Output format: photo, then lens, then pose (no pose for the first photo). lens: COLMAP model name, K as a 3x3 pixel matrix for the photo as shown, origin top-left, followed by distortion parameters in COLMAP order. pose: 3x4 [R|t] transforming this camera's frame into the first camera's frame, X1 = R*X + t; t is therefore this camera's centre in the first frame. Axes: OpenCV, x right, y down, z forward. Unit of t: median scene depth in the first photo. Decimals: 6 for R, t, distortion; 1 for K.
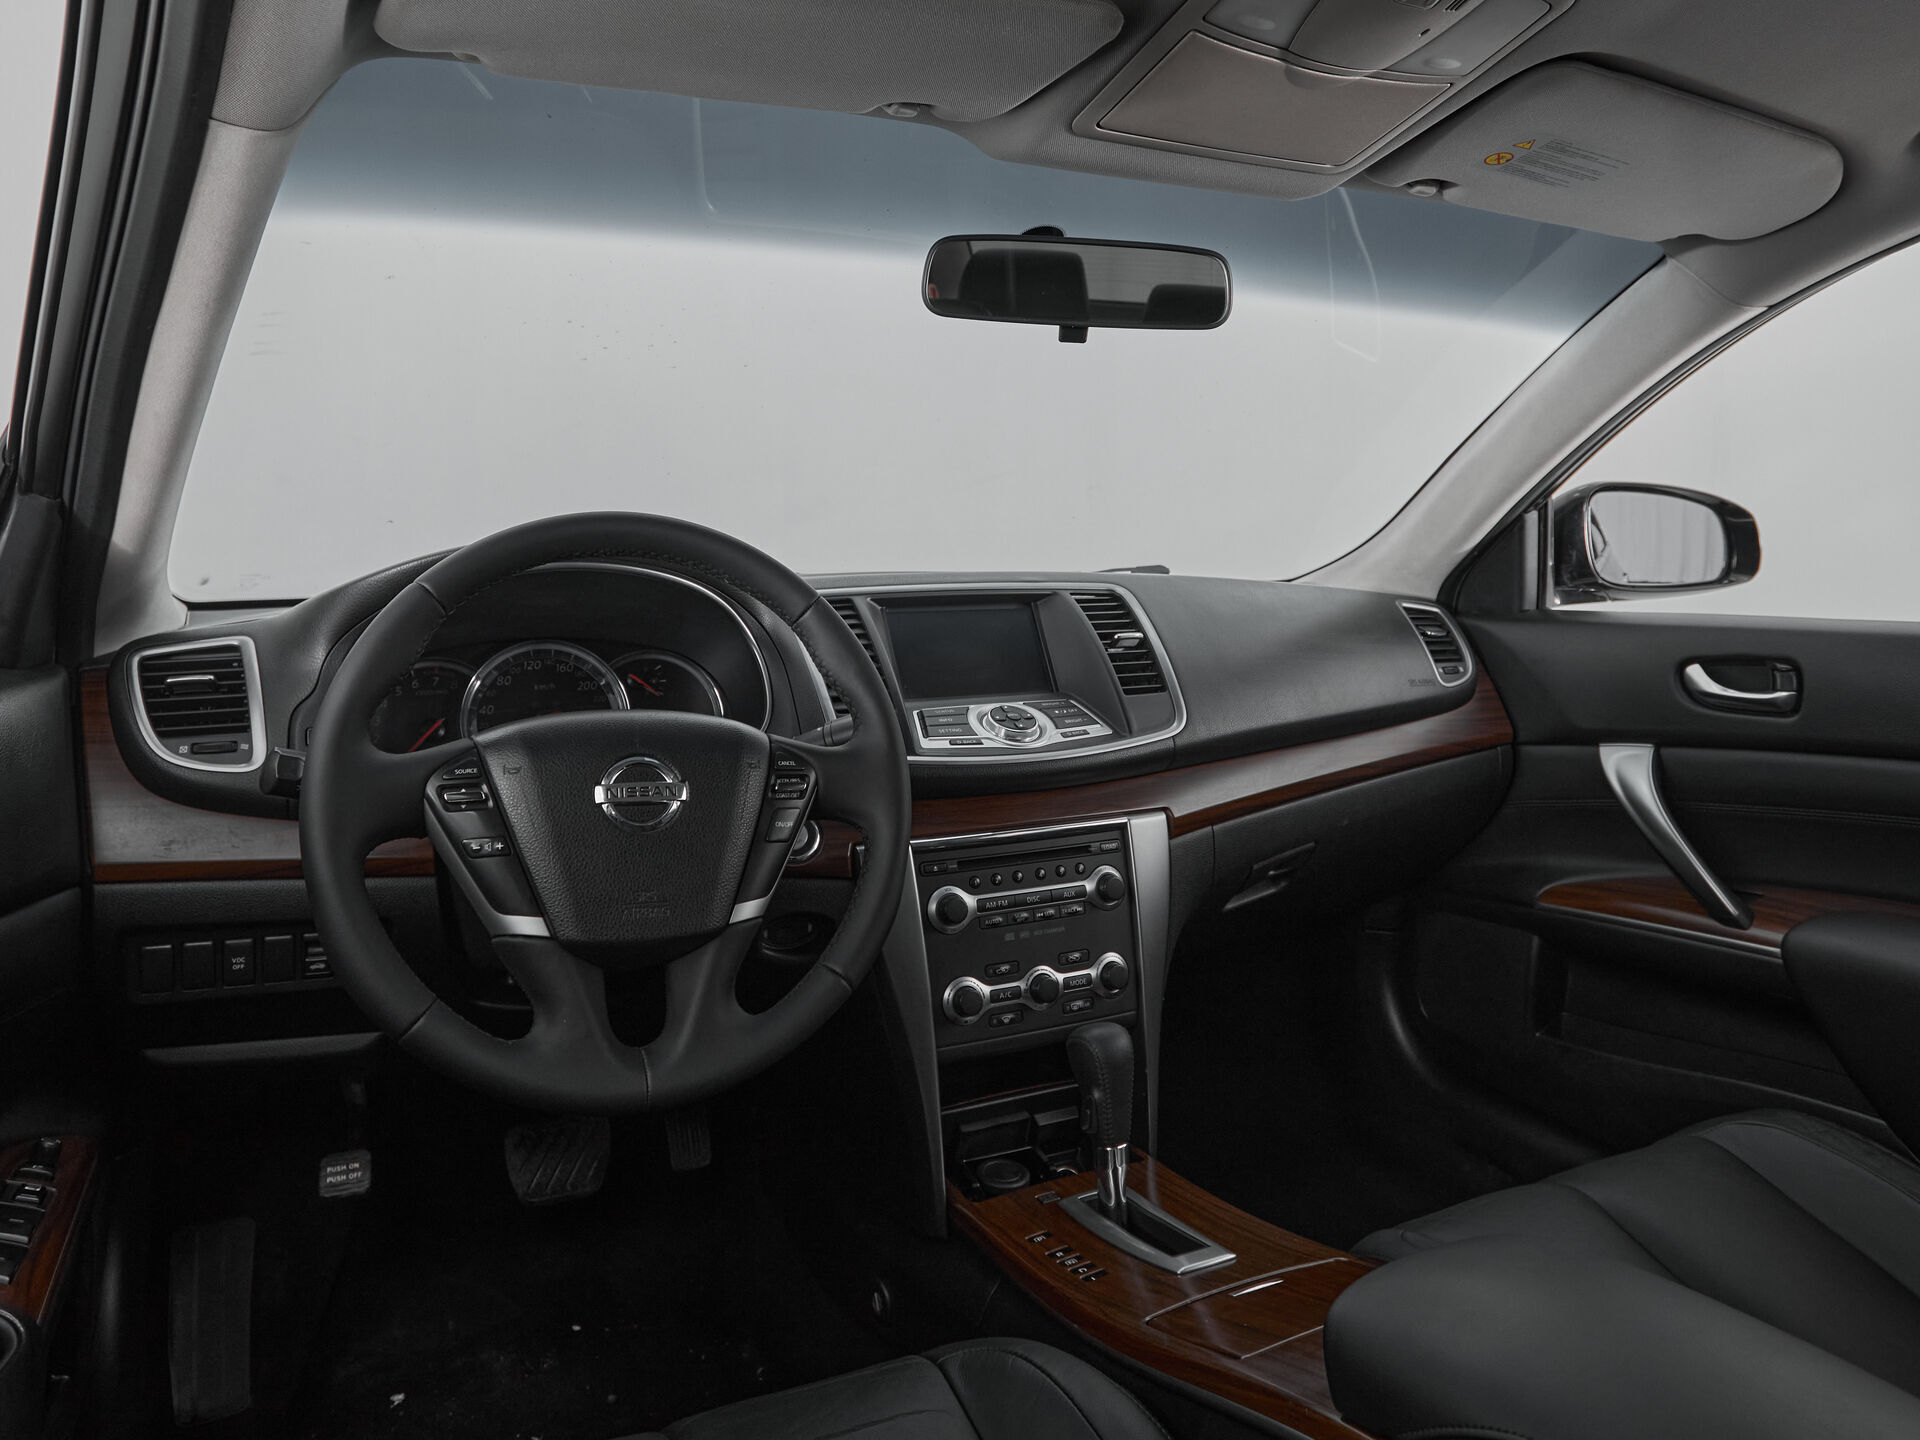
lens RADIAL K [[1231.0, 0, 879.0], [0, 1231.0, 554.9], [0, 0, 1]] dist [-0.004137, -0.000924]
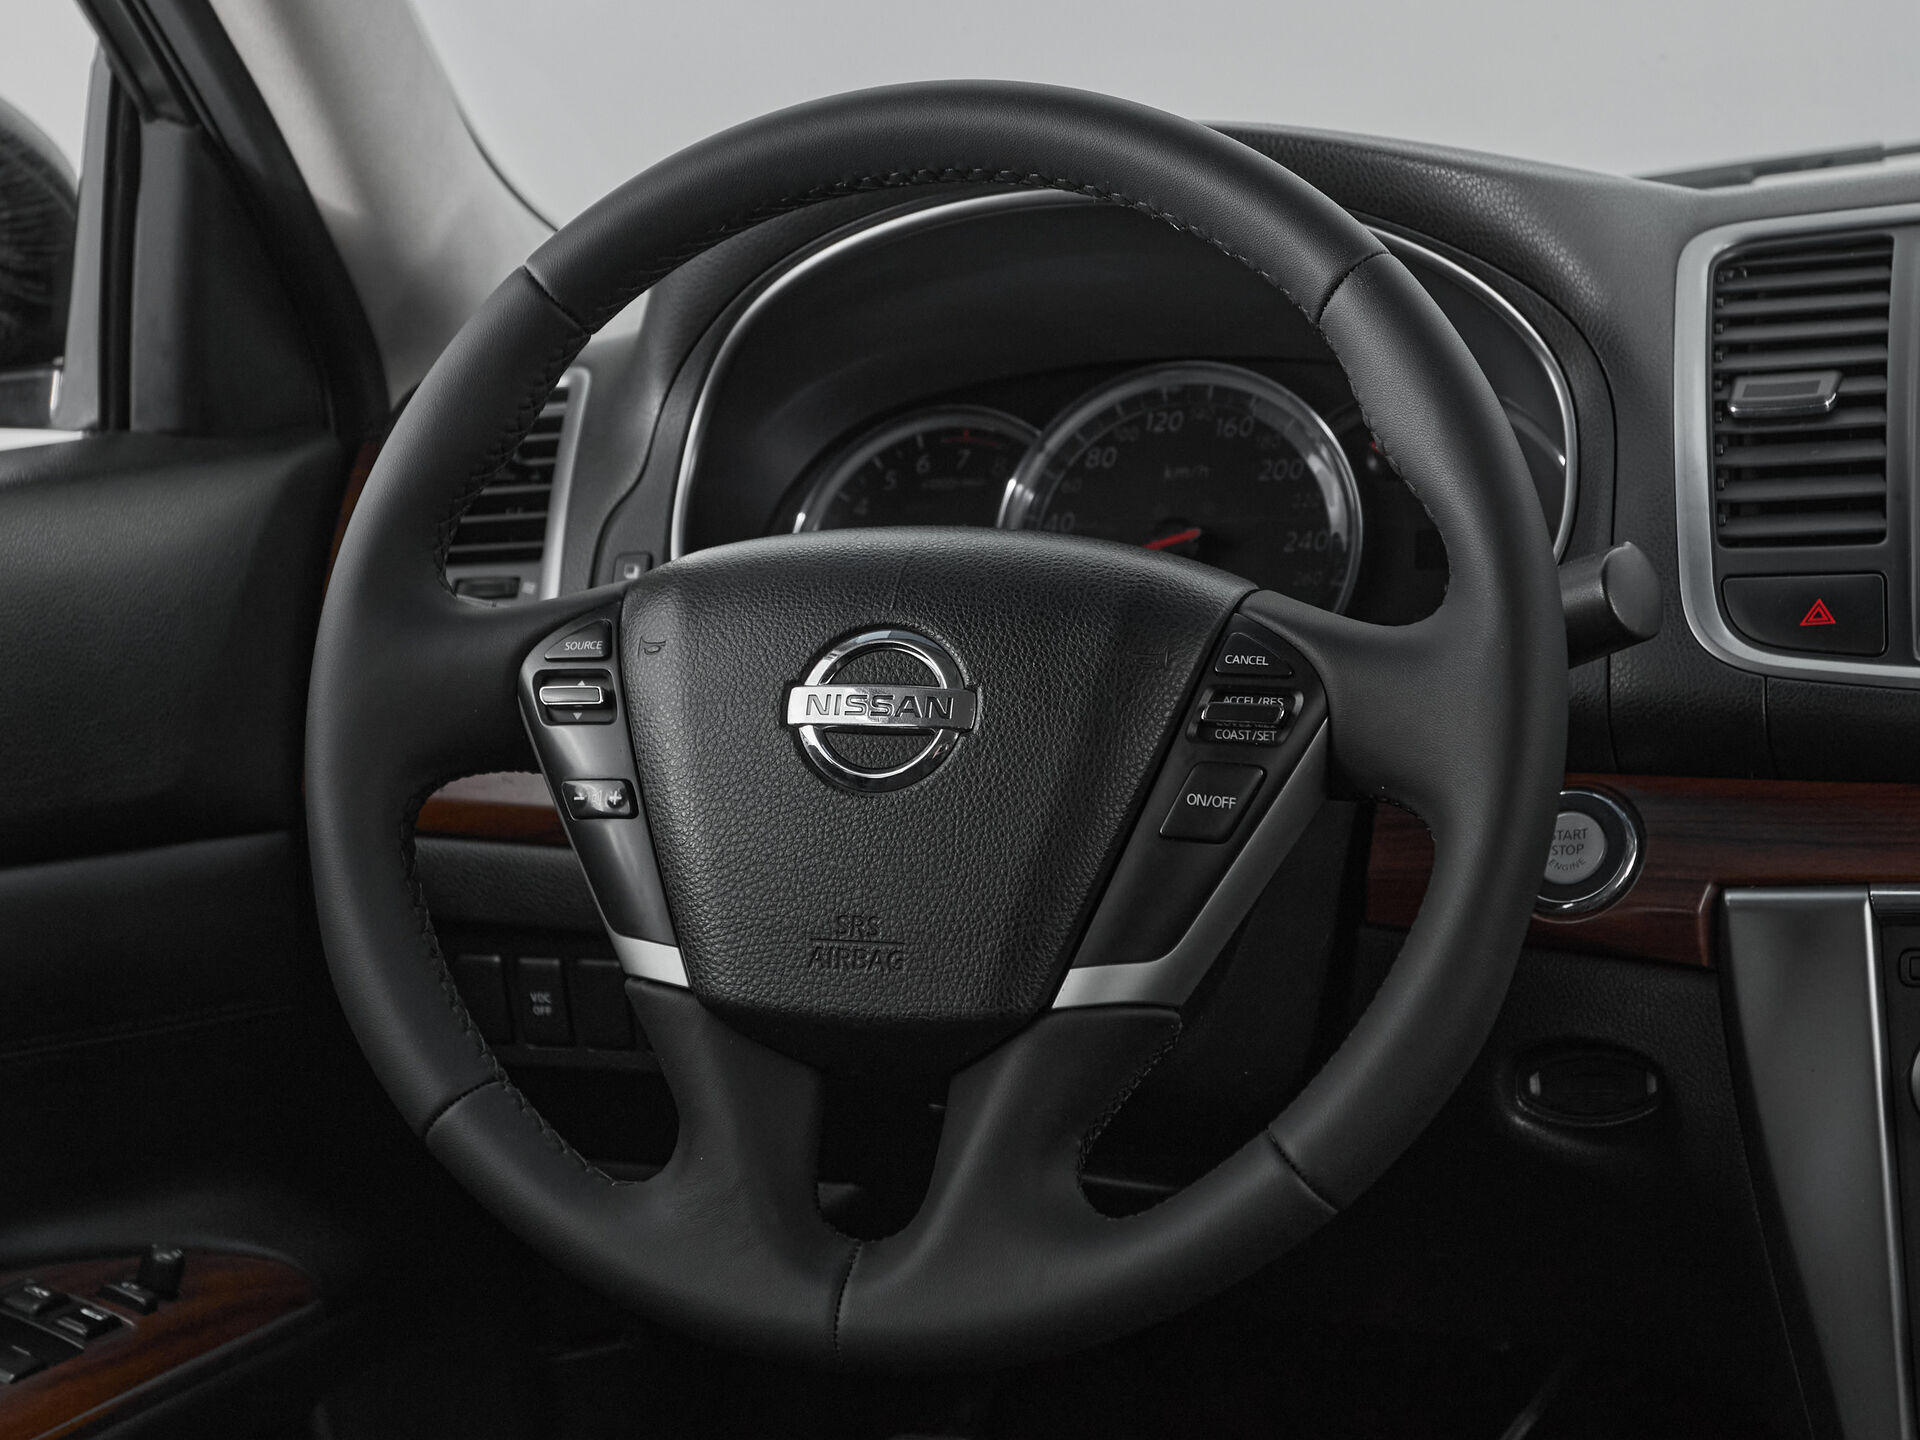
lens RADIAL K [[3459.5, 0, 996.4], [0, 3459.5, 539.2], [0, 0, 1]] dist [0.000789, 0.221433]
pose [[0.752438, 0.018292, -0.658409, 0.501848], [0.067362, 0.992236, 0.104549, -0.000237], [0.655210, -0.123018, 0.745363, 0.057280]]
